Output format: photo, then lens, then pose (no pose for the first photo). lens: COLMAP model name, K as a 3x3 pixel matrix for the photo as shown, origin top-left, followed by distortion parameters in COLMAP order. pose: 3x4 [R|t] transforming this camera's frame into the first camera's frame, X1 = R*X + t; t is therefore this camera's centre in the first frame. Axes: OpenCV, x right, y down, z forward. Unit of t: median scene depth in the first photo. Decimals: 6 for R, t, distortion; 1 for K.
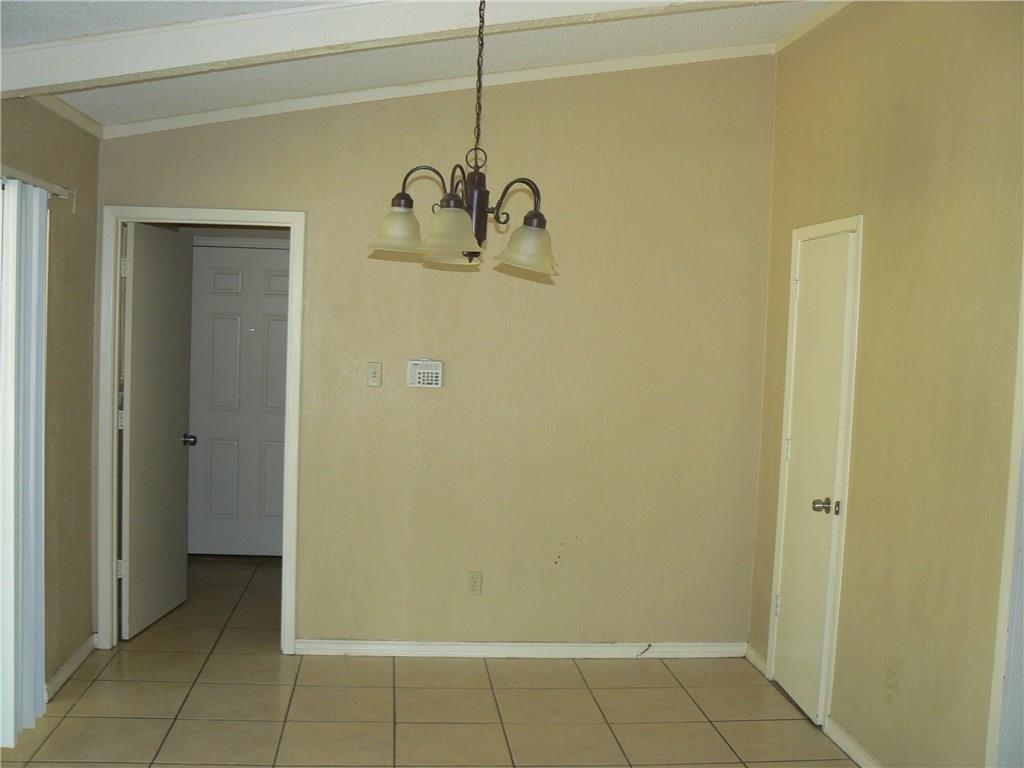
lens RADIAL K [[1096.2, 0, 504.5], [0, 1096.2, 388.4], [0, 0, 1]] dist [-0.190675, 0.205681]
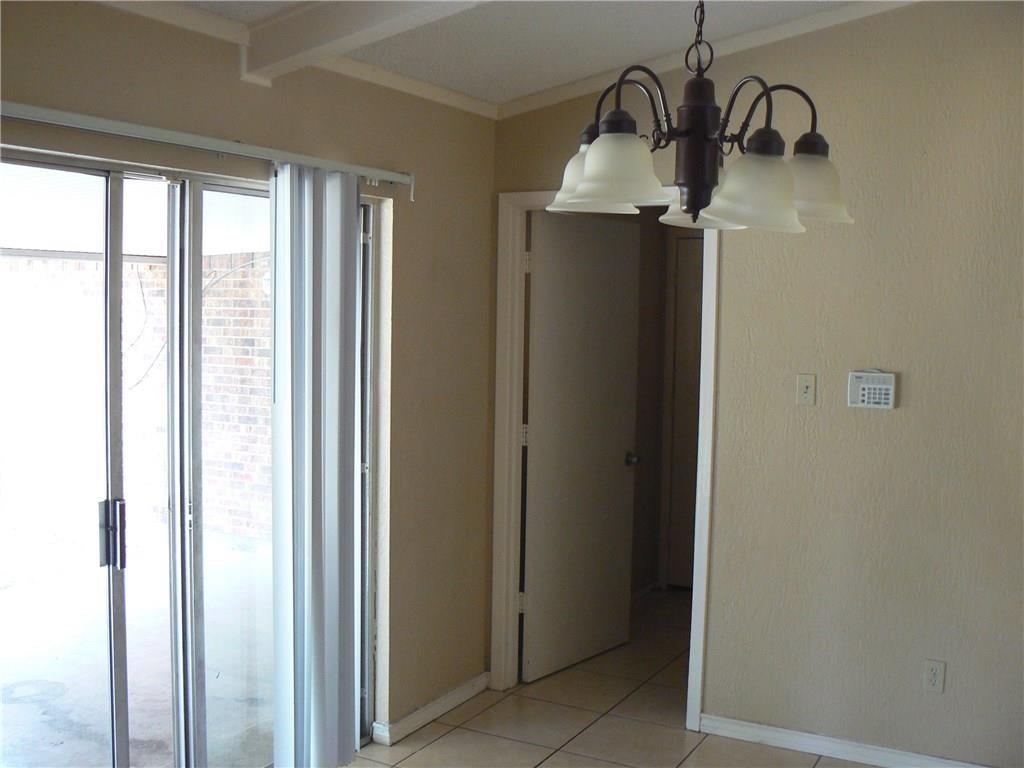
lens RADIAL K [[1096.2, 0, 504.5], [0, 1096.2, 388.4], [0, 0, 1]] dist [-0.190675, 0.205681]
pose [[0.817944, 0.018733, -0.574993, 0.145502], [-0.021483, 0.999767, 0.002012, -0.010404], [0.574896, 0.010707, 0.818156, 0.252319]]
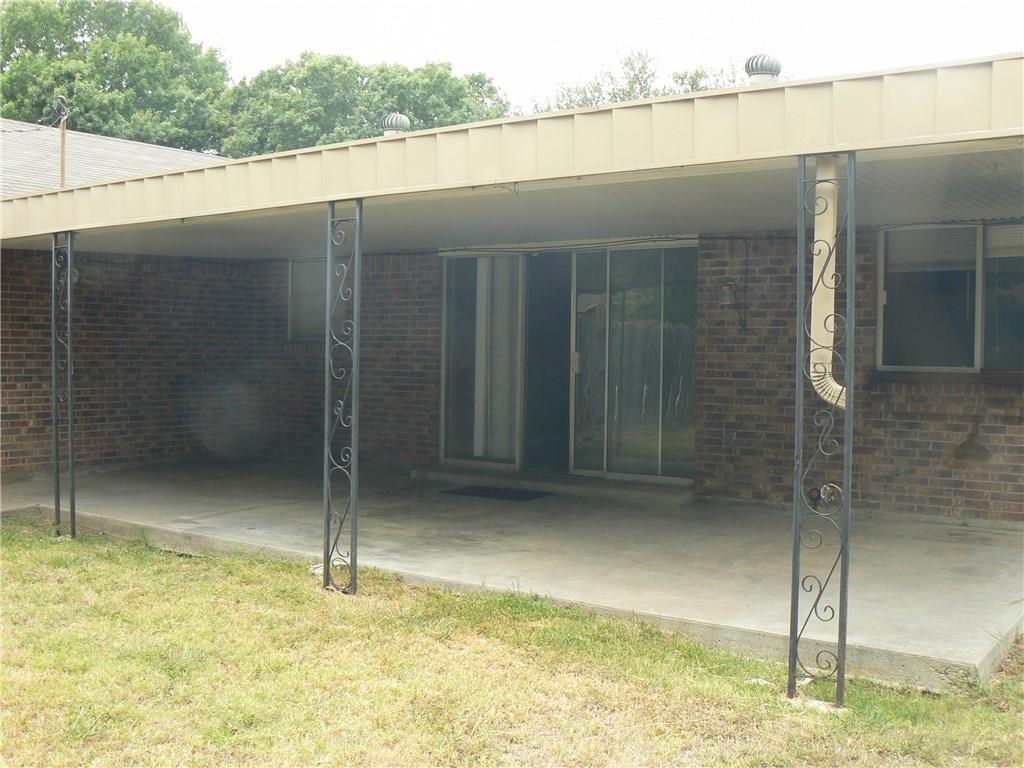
lens RADIAL K [[1096.2, 0, 504.5], [0, 1096.2, 388.4], [0, 0, 1]] dist [-0.190675, 0.205681]
pose [[0.671016, -0.055494, 0.739363, -1.672302], [0.059560, 0.998007, 0.020853, 0.065730], [-0.739047, 0.030044, 0.672984, -0.562512]]
